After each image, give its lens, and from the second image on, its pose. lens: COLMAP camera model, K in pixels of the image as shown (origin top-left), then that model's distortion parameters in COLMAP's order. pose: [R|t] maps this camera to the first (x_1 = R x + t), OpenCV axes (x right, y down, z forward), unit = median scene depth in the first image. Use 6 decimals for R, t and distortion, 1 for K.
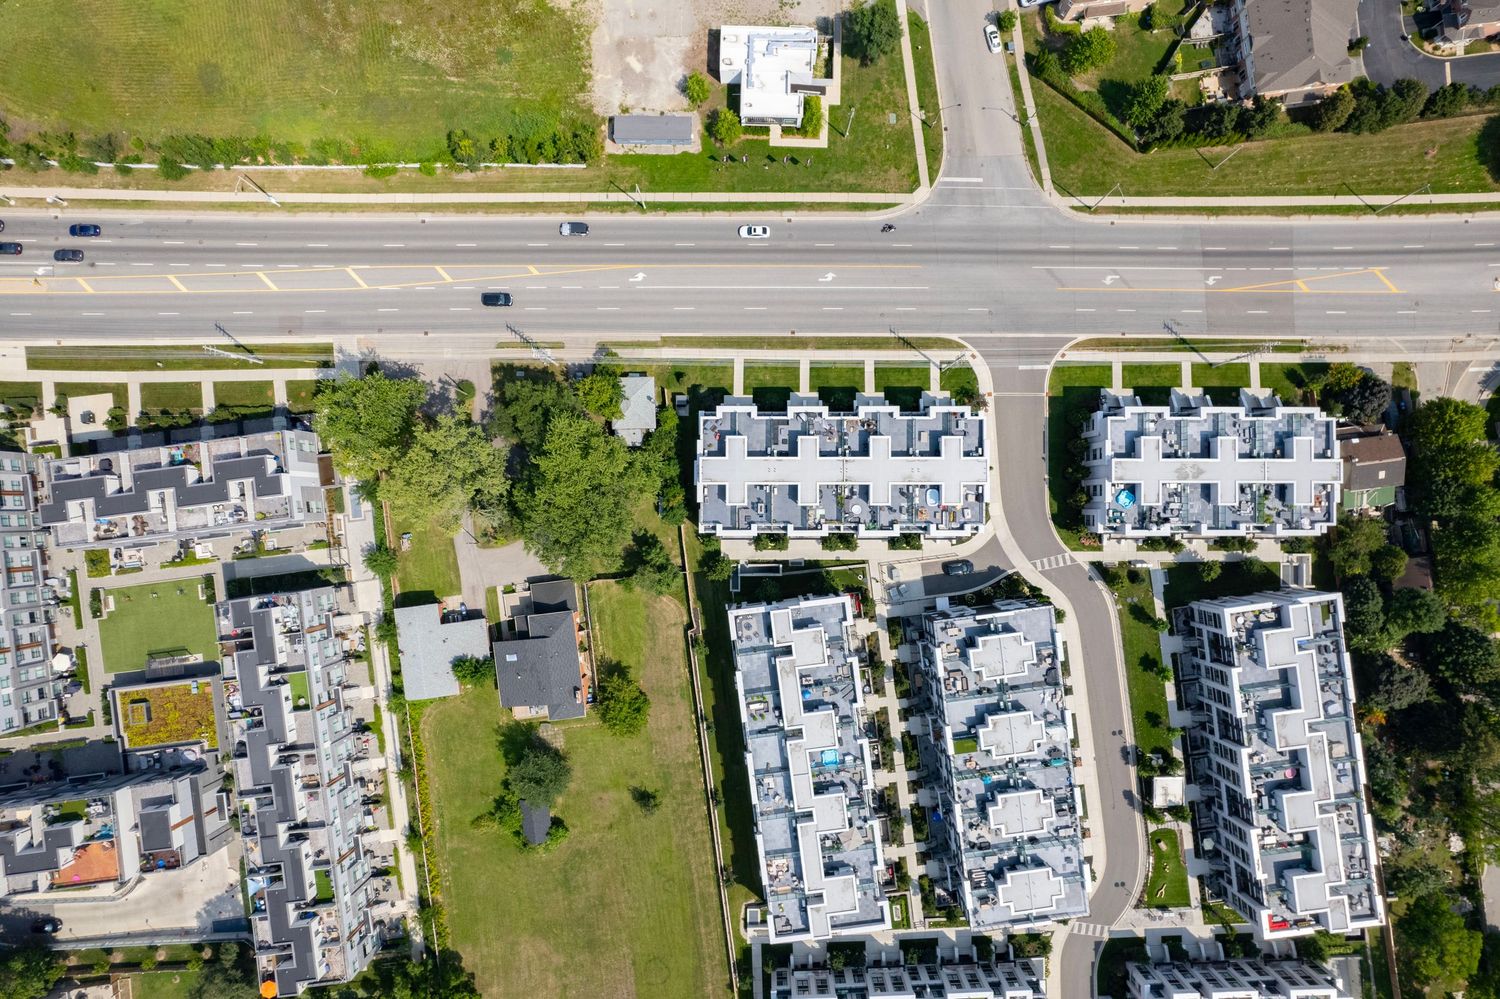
lens RADIAL K [[961.2, 0, 757.9], [0, 961.2, 497.5], [0, 0, 1]] dist [-0.079747, 0.074506]
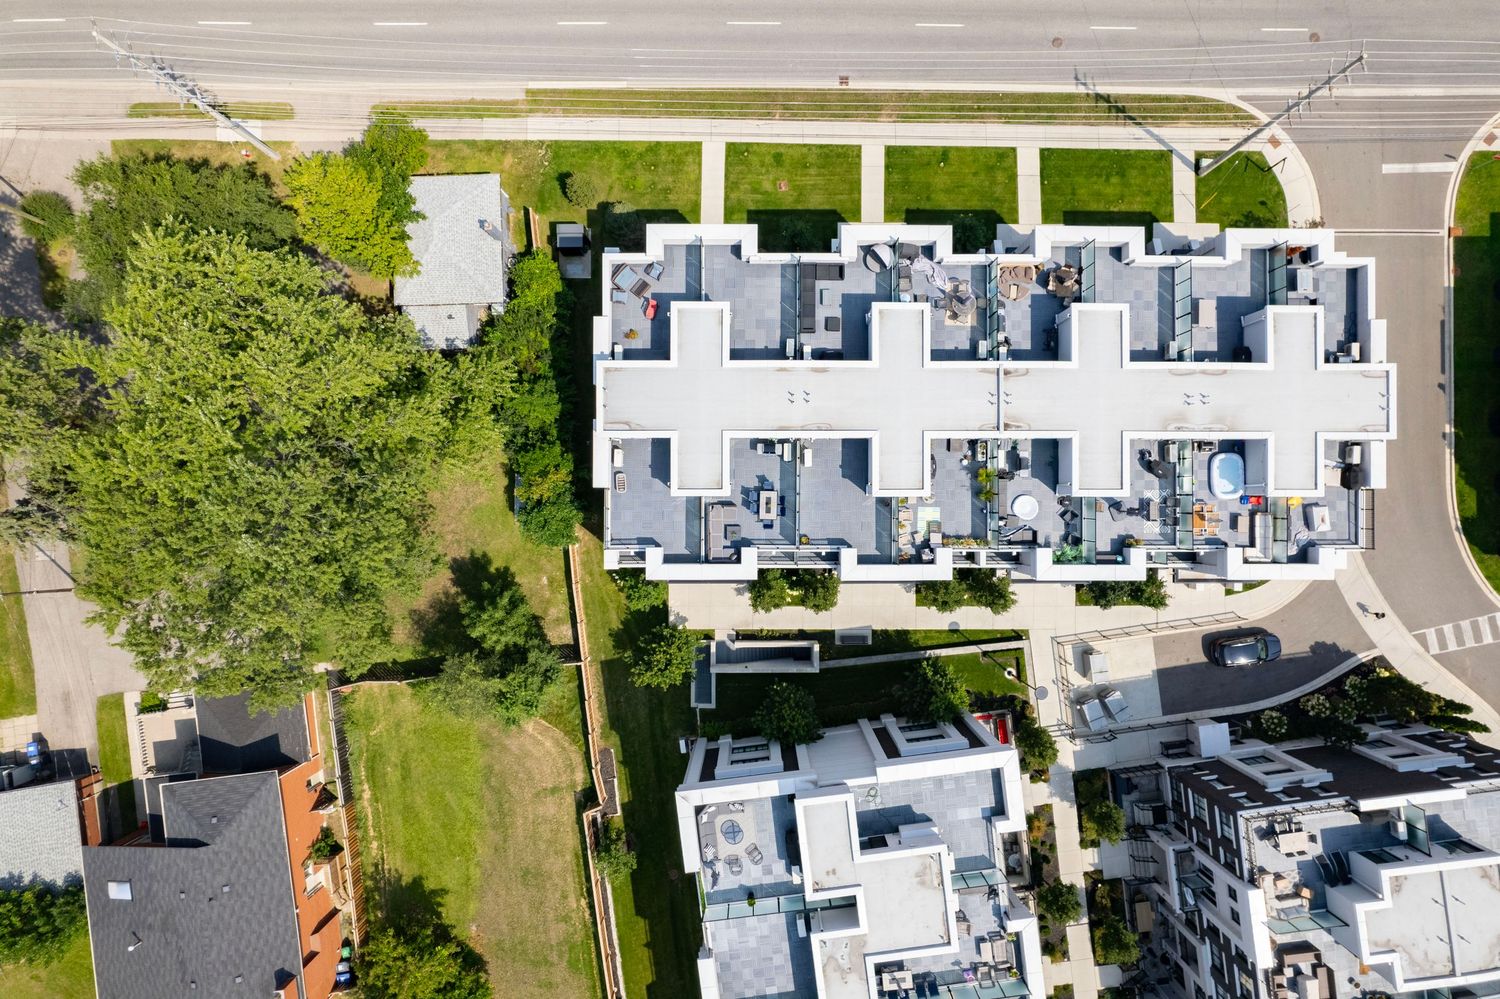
lens RADIAL K [[961.2, 0, 757.9], [0, 961.2, 497.5], [0, 0, 1]] dist [-0.079747, 0.074506]
pose [[0.999997, 0.001027, 0.002147, -0.001521], [-0.001039, 0.999983, 0.005740, 0.006324], [-0.002141, -0.005742, 0.999981, 0.610770]]
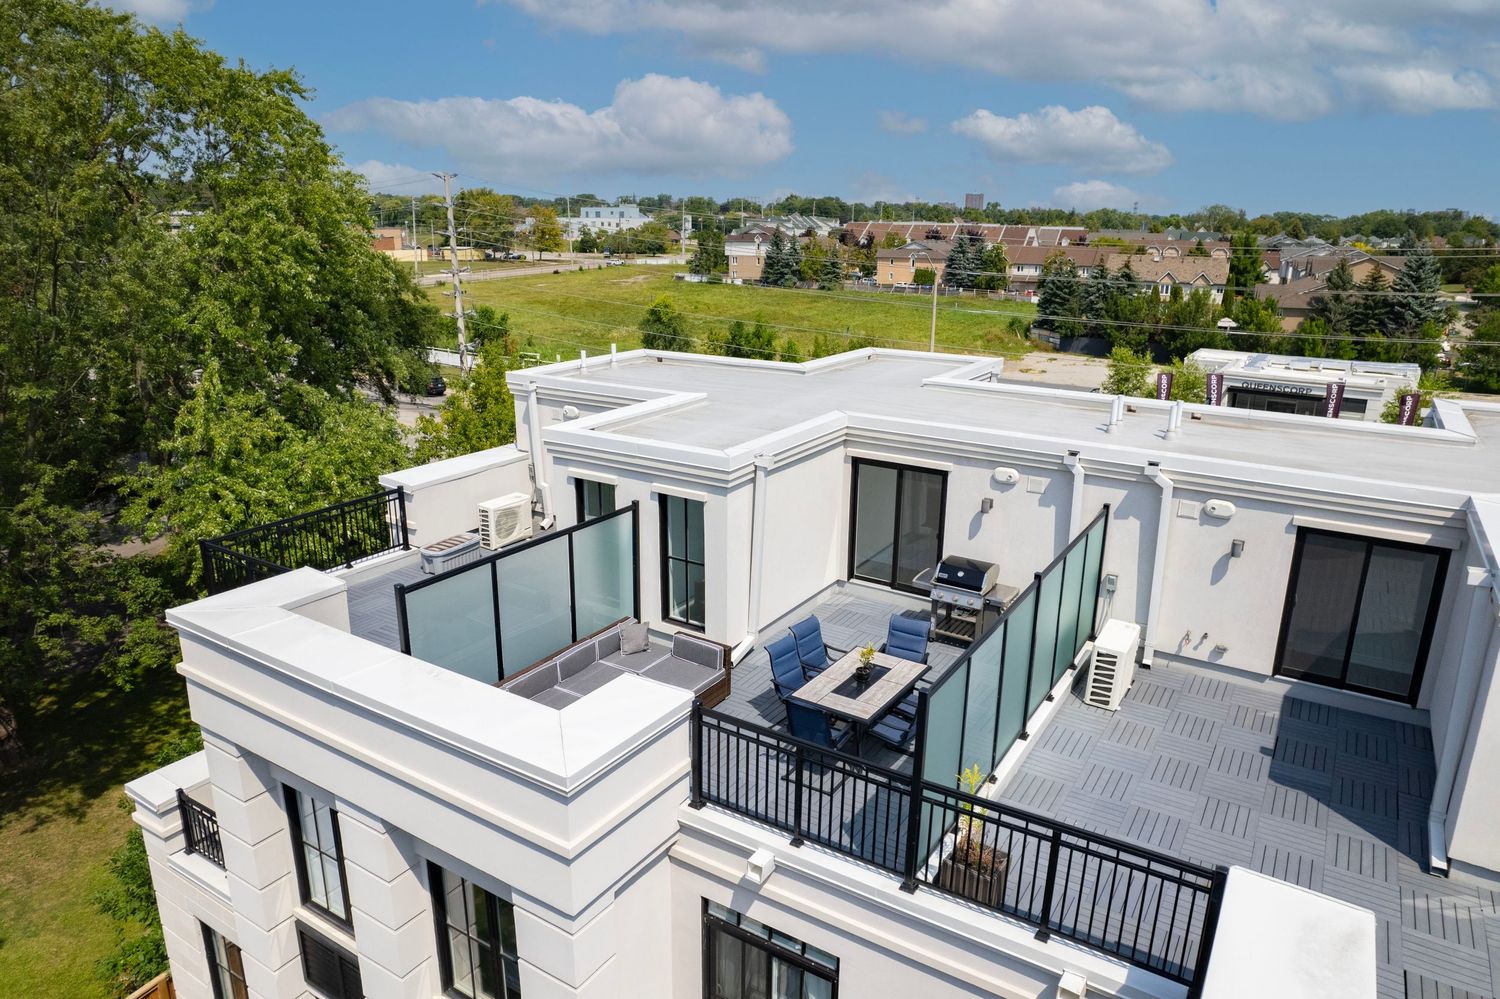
lens RADIAL K [[961.2, 0, 757.9], [0, 961.2, 497.5], [0, 0, 1]] dist [-0.079747, 0.074506]
pose [[0.846766, 0.152276, -0.509706, 0.030771], [-0.531964, 0.239506, -0.812189, 0.069781], [-0.001600, 0.958879, 0.283811, 0.929993]]
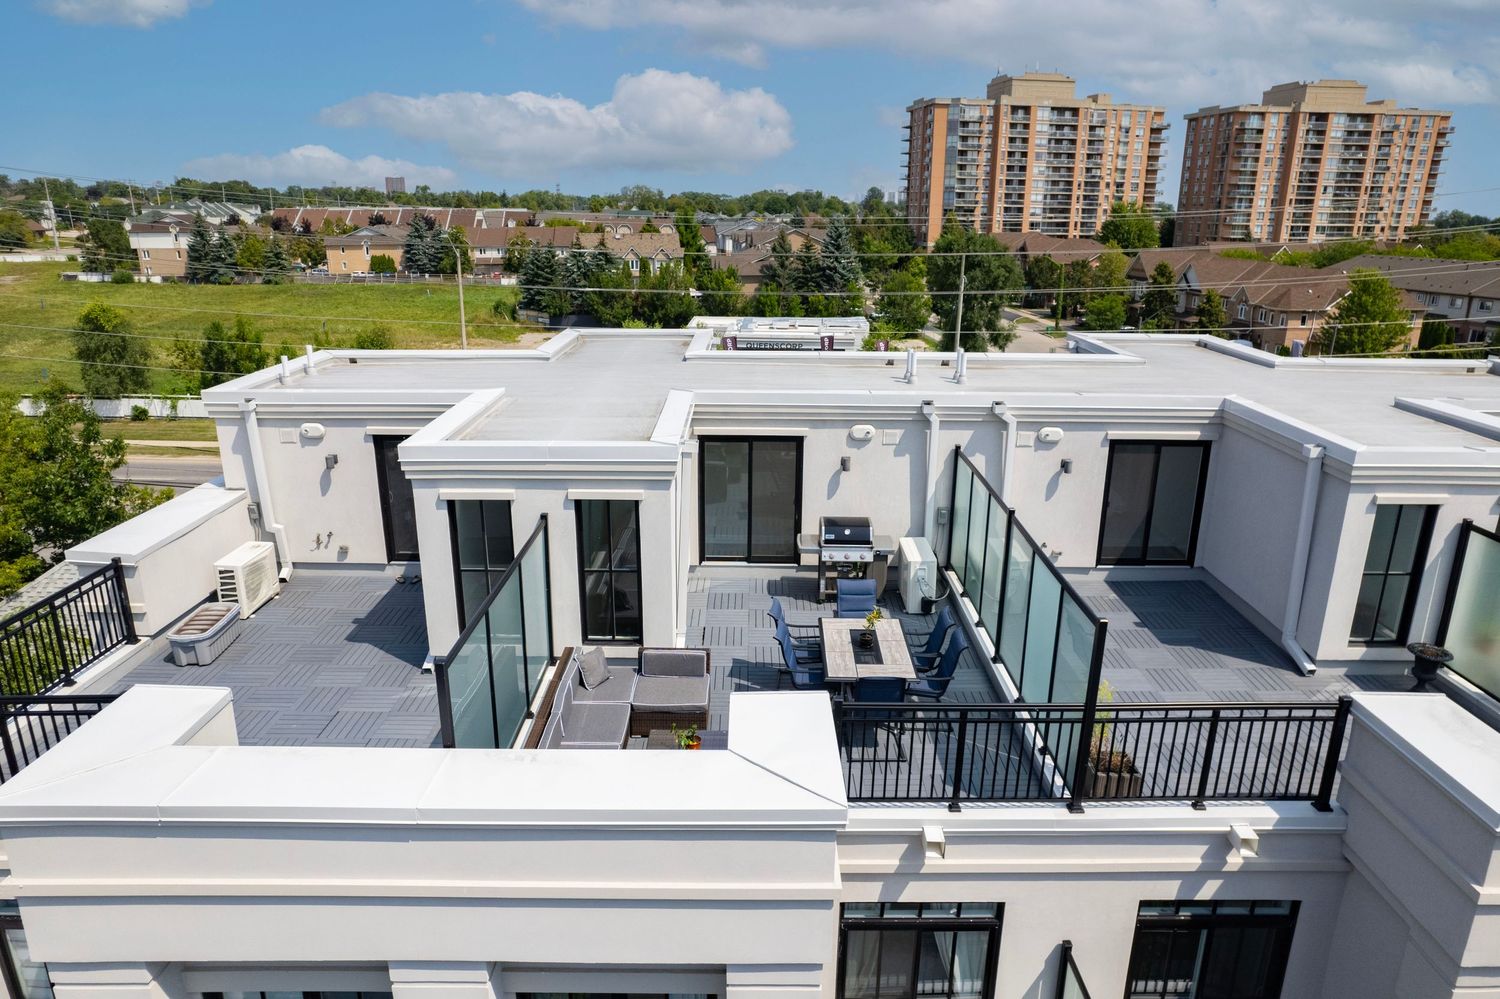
lens RADIAL K [[961.2, 0, 757.9], [0, 961.2, 497.5], [0, 0, 1]] dist [-0.079747, 0.074506]
pose [[0.999974, 0.001399, 0.007013, -0.005390], [0.006277, 0.298184, -0.954488, 0.075783], [-0.003427, 0.954507, 0.298168, 0.931419]]
